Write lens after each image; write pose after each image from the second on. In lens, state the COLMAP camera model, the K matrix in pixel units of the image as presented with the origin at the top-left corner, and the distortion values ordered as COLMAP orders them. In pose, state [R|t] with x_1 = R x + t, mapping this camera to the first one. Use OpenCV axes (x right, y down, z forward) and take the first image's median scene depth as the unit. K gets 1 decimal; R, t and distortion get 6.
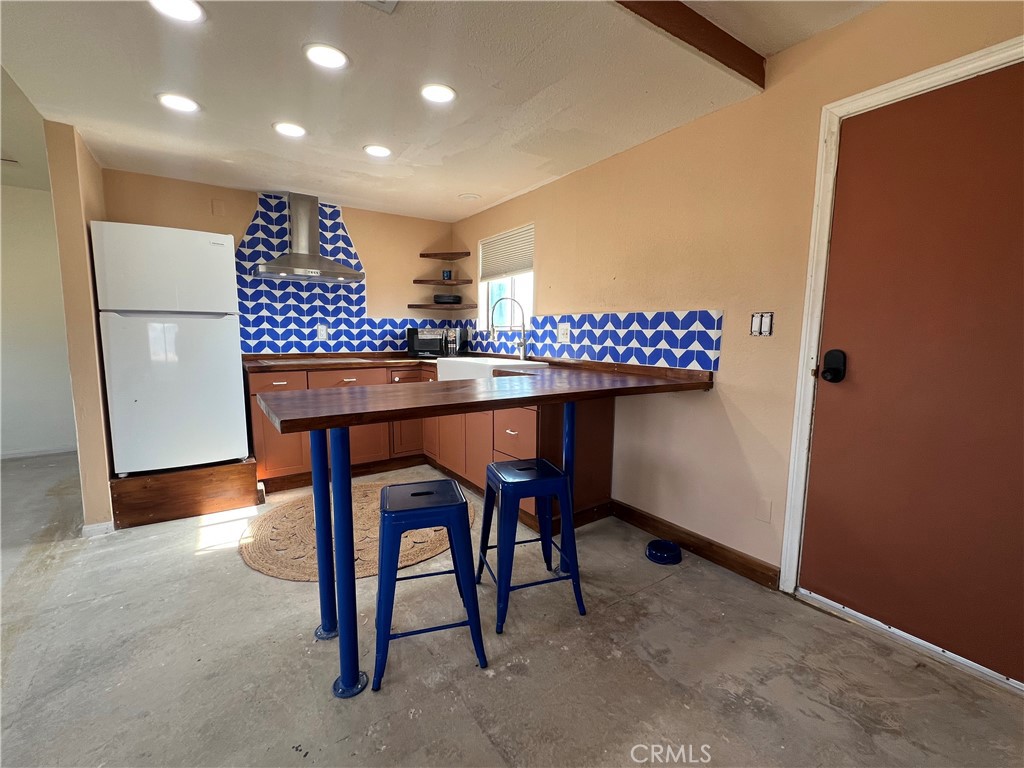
lens RADIAL K [[446.2, 0, 513.6], [0, 446.2, 388.4], [0, 0, 1]] dist [-0.003351, 0.001164]
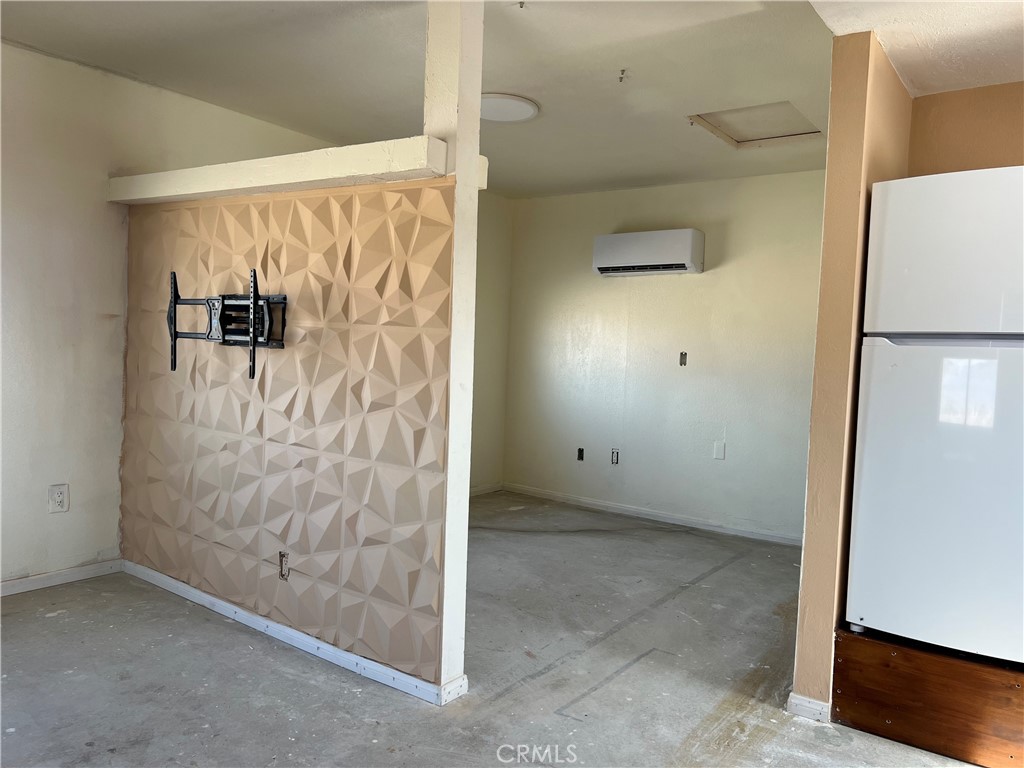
lens RADIAL K [[773.1, 0, 514.4], [0, 773.1, 384.5], [0, 0, 1]] dist [0.041149, -0.040277]
pose [[0.339511, 0.041690, -0.939678, -0.126572], [-0.152015, 0.988316, -0.011077, -0.029168], [0.928237, 0.146606, 0.341882, 0.234313]]
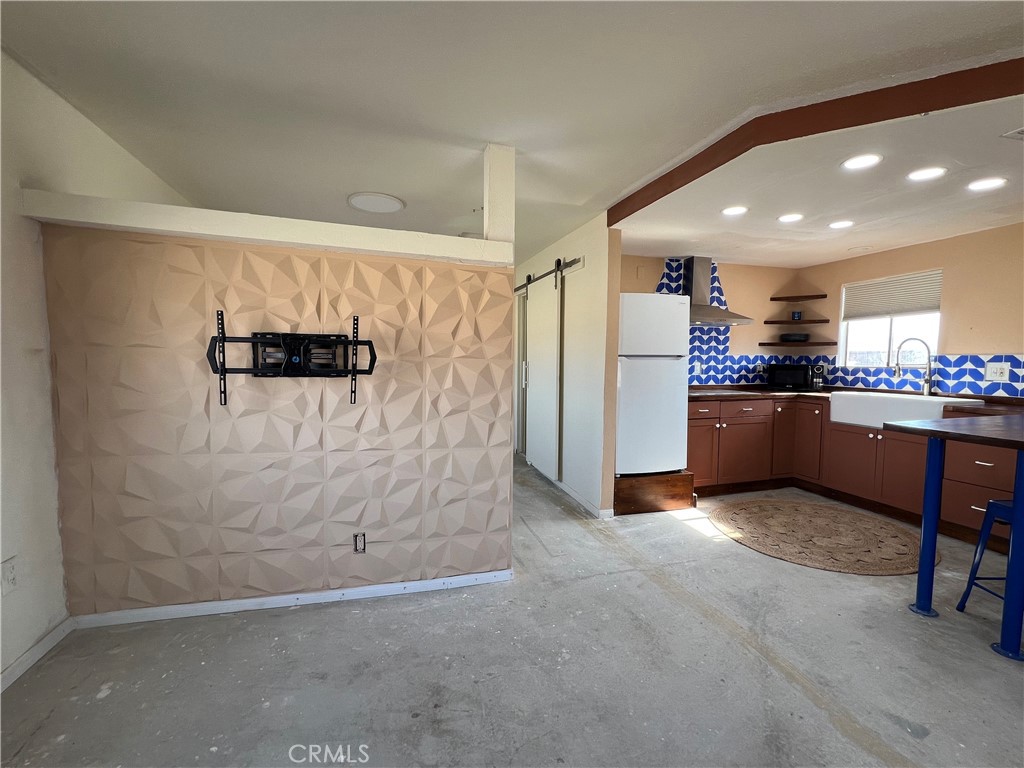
lens RADIAL K [[446.2, 0, 514.8], [0, 446.2, 388.6], [0, 0, 1]] dist [-0.003351, 0.001164]
pose [[0.952230, 0.018804, -0.304801, -0.779643], [-0.035691, 0.998115, -0.049923, 0.009617], [0.303288, 0.058417, 0.951107, -0.408326]]
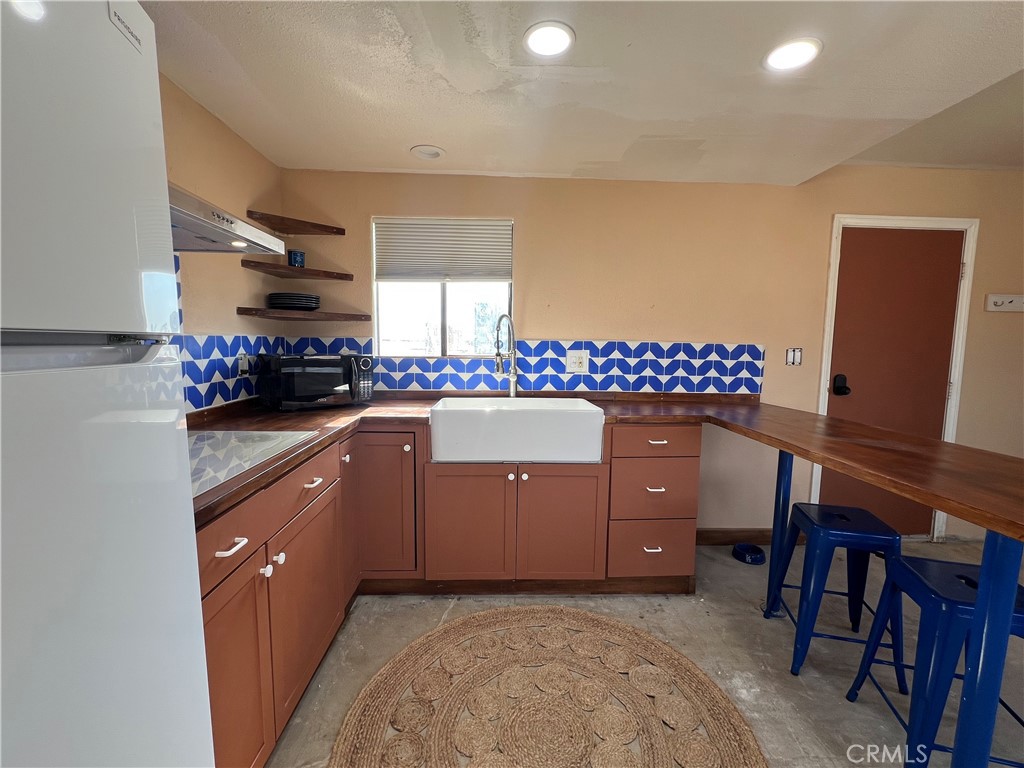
lens RADIAL K [[446.2, 0, 513.5], [0, 446.2, 388.6], [0, 0, 1]] dist [-0.003351, 0.001164]
pose [[0.529831, -0.087141, 0.843615, -0.817424], [0.094795, 0.994559, 0.043197, -0.145818], [-0.842789, 0.057084, 0.535209, 0.778028]]
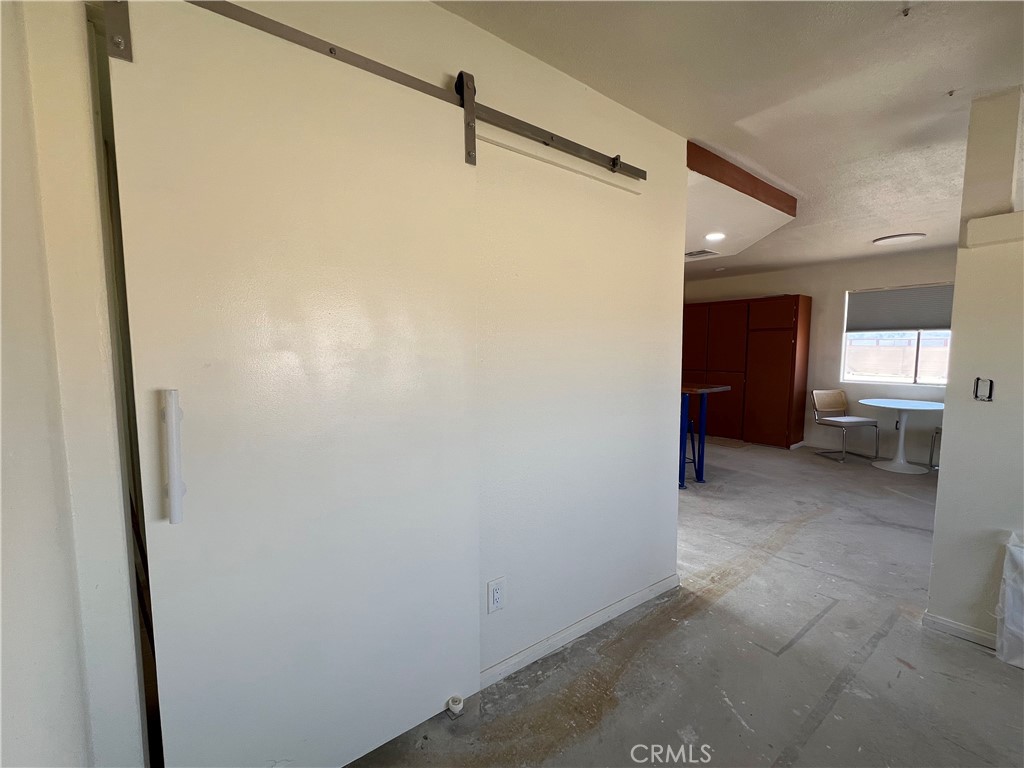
lens RADIAL K [[446.2, 0, 512.9], [0, 446.2, 388.3], [0, 0, 1]] dist [-0.003351, 0.001164]
pose [[-0.057955, -0.096190, 0.993674, -1.828246], [0.123598, 0.986998, 0.102752, -0.230891], [-0.990639, 0.128771, -0.045312, 1.314338]]
